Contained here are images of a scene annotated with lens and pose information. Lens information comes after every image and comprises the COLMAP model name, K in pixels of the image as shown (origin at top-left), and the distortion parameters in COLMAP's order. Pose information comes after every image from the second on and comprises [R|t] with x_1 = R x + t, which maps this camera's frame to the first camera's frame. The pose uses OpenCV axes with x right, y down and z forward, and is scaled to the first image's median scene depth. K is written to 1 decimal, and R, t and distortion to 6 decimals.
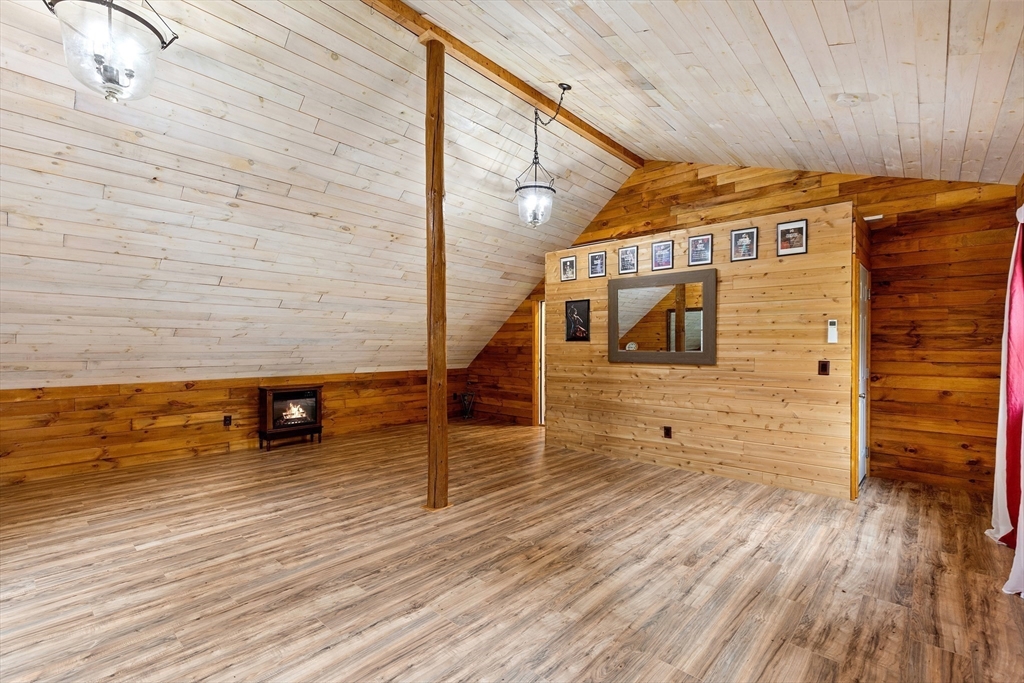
lens RADIAL K [[466.8, 0, 512.0], [0, 466.8, 341.5], [0, 0, 1]] dist [0.005399, -0.000367]
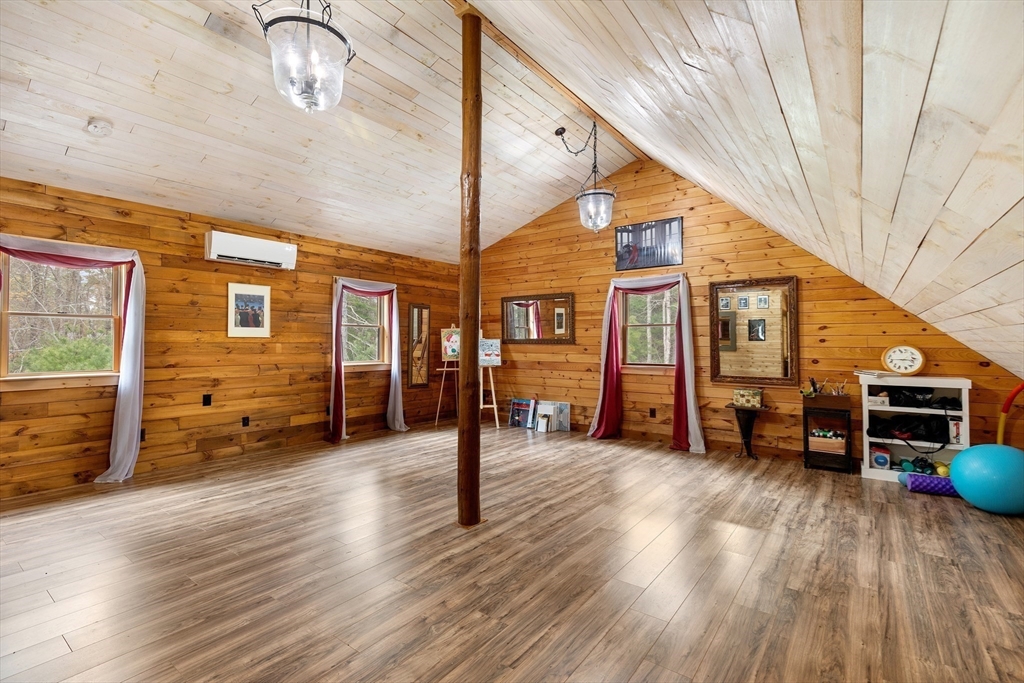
lens RADIAL K [[466.8, 0, 512.0], [0, 466.8, 341.5], [0, 0, 1]] dist [0.005399, -0.000367]
pose [[-0.995683, -0.002031, -0.092792, -0.173001], [-0.000896, 0.999924, -0.012274, 0.021337], [0.092810, -0.012137, -0.995610, 2.083926]]
